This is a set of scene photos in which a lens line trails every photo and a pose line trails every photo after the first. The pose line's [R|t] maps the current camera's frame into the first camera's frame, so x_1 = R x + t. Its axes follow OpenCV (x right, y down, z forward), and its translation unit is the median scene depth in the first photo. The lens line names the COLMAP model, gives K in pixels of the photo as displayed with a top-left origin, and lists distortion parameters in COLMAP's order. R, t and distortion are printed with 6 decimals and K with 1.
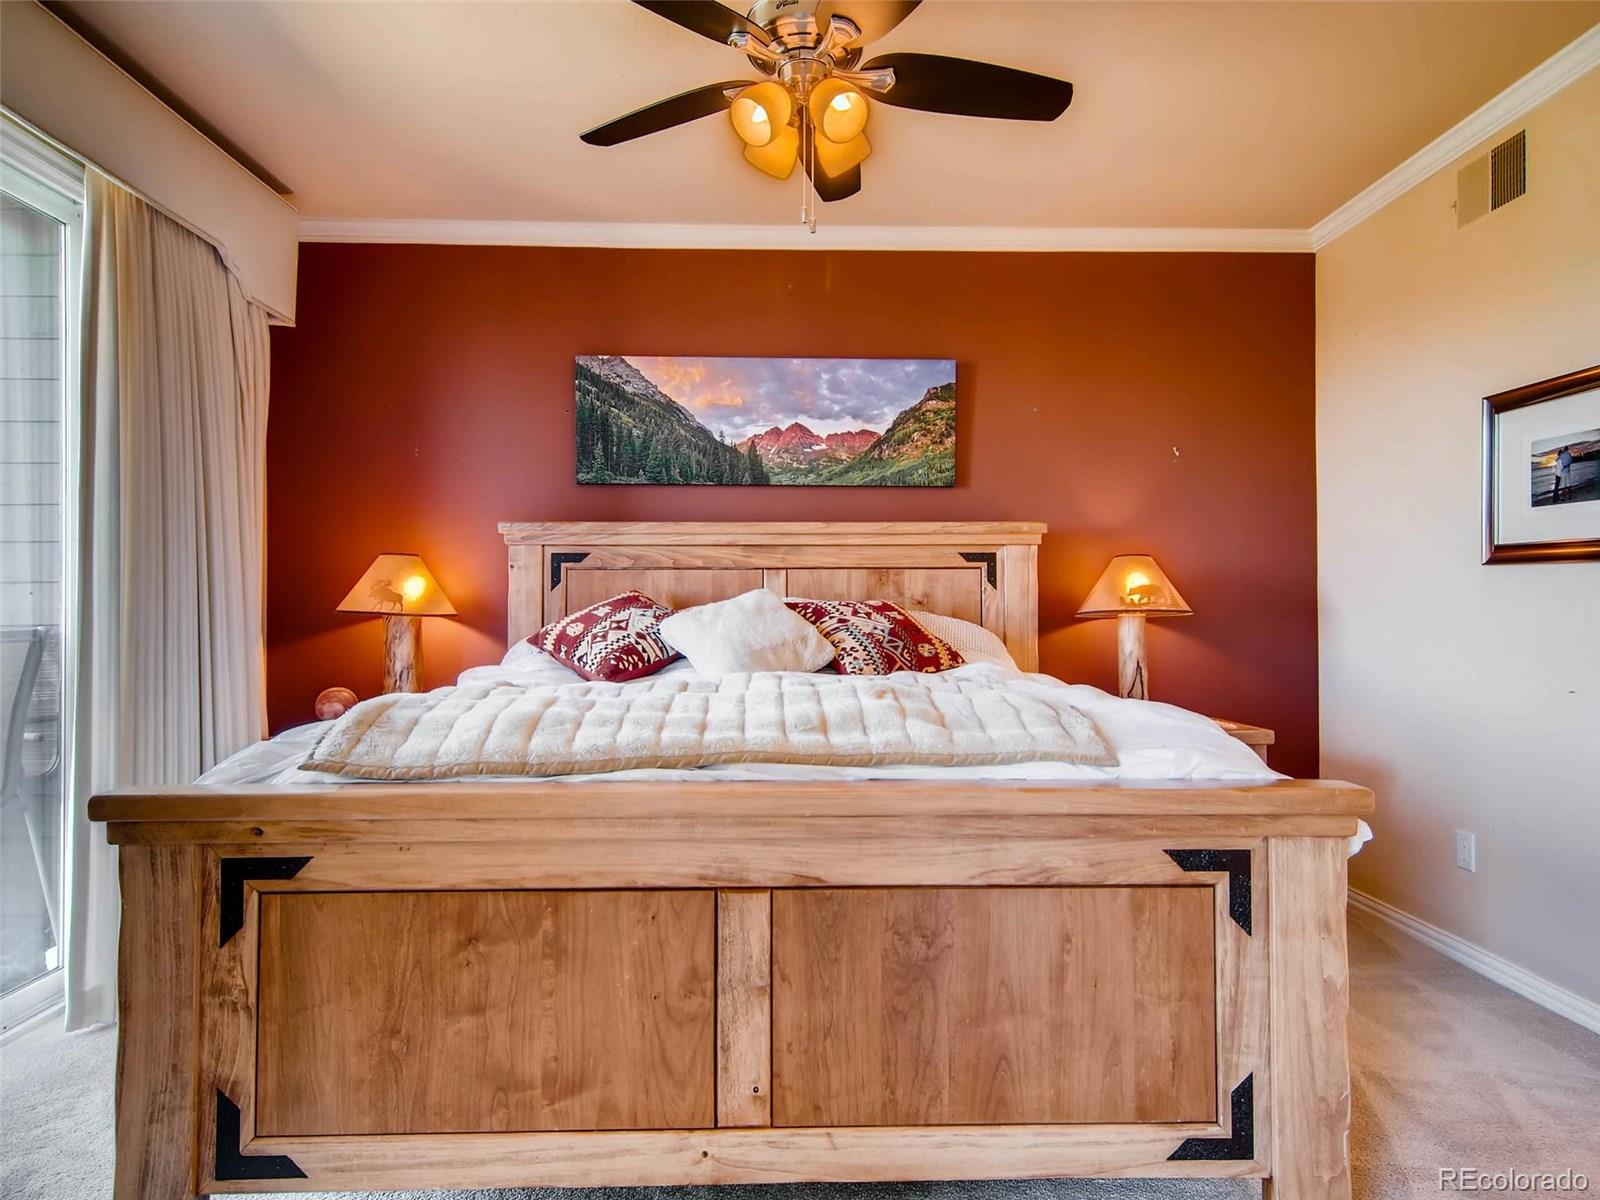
lens RADIAL K [[962.3, 0, 798.5], [0, 962.3, 583.4], [0, 0, 1]] dist [0.025493, -0.015299]
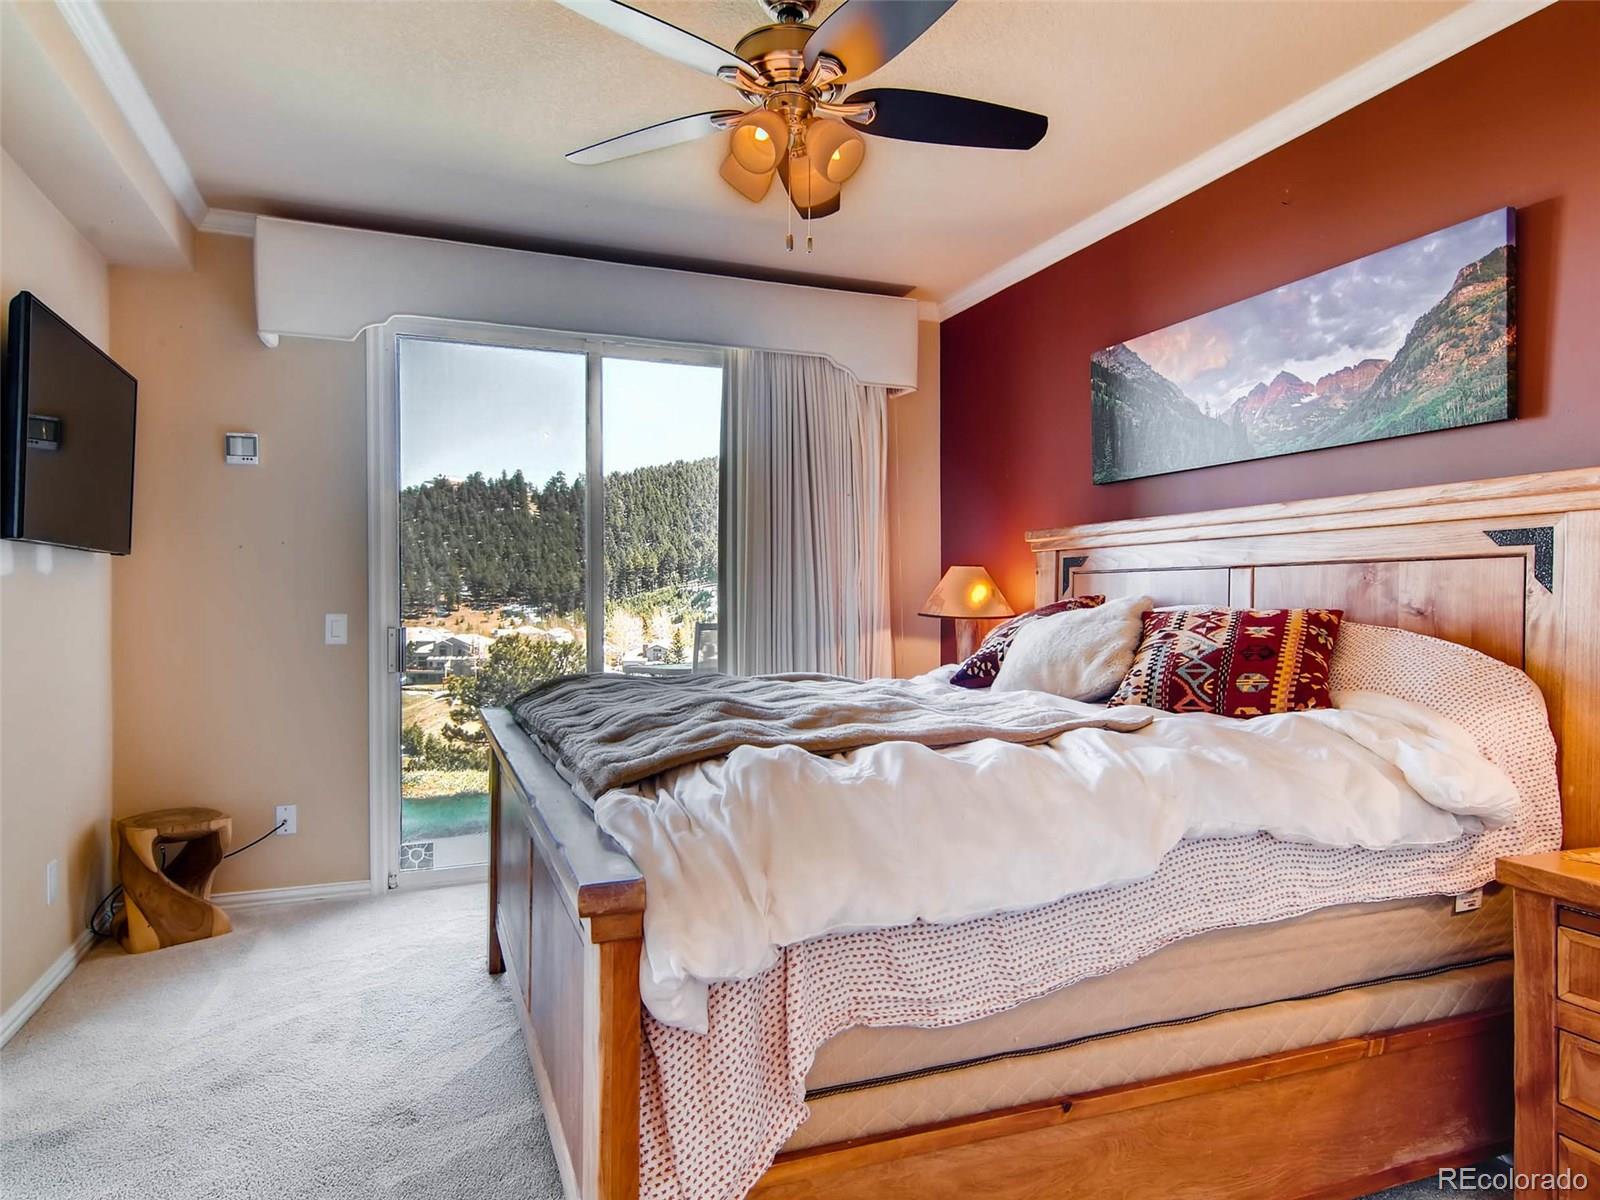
lens RADIAL K [[962.3, 0, 806.1], [0, 962.3, 570.5], [0, 0, 1]] dist [0.025493, -0.015299]
pose [[0.337152, -0.023245, -0.941163, 0.583609], [0.026921, 0.999524, -0.015042, -0.009528], [0.941065, -0.020266, 0.337617, 0.388732]]
